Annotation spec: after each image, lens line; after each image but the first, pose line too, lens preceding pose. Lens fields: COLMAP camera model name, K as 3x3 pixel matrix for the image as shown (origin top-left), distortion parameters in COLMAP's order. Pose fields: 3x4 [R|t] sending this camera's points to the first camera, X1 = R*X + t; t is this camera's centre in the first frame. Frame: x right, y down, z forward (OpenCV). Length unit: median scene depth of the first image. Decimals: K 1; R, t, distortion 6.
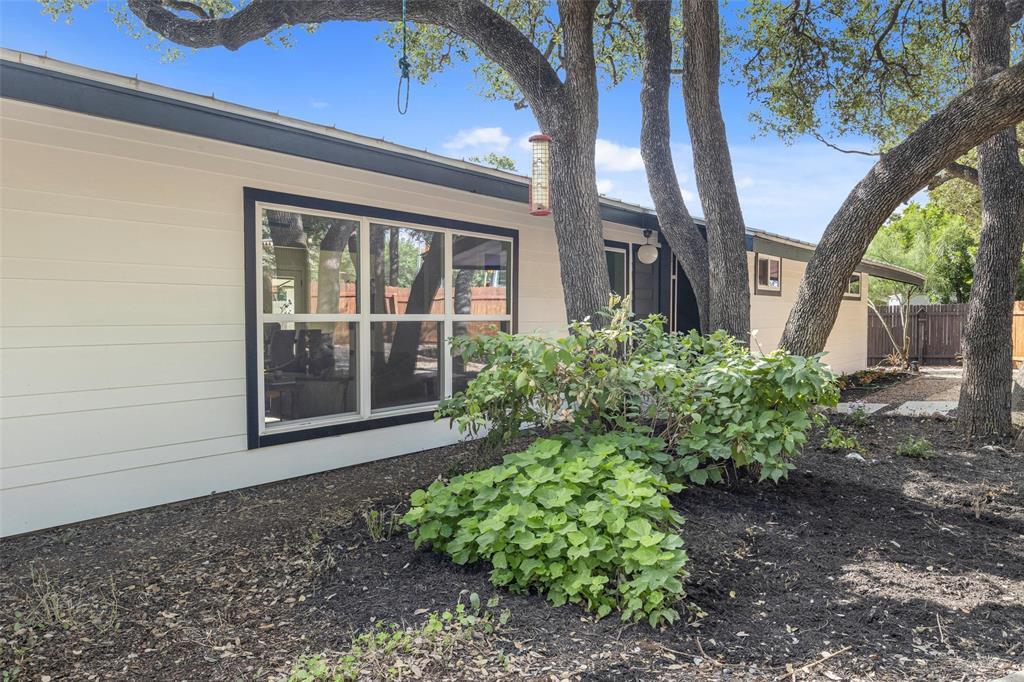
lens RADIAL K [[571.1, 0, 512.0], [0, 571.1, 341.0], [0, 0, 1]] dist [-0.001000, -0.000165]
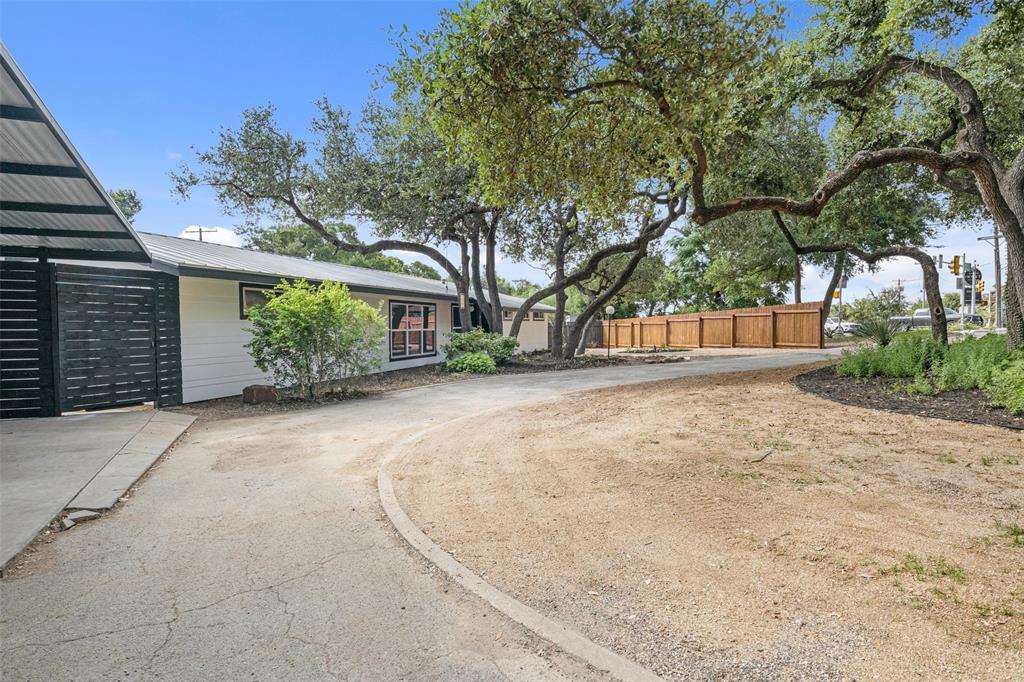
lens RADIAL K [[571.1, 0, 512.0], [0, 571.1, 341.0], [0, 0, 1]] dist [-0.001000, -0.000165]
pose [[0.926783, -0.027333, 0.374601, -1.044654], [0.040340, 0.998823, -0.026924, 0.163616], [-0.373424, 0.040064, 0.926795, -2.781224]]
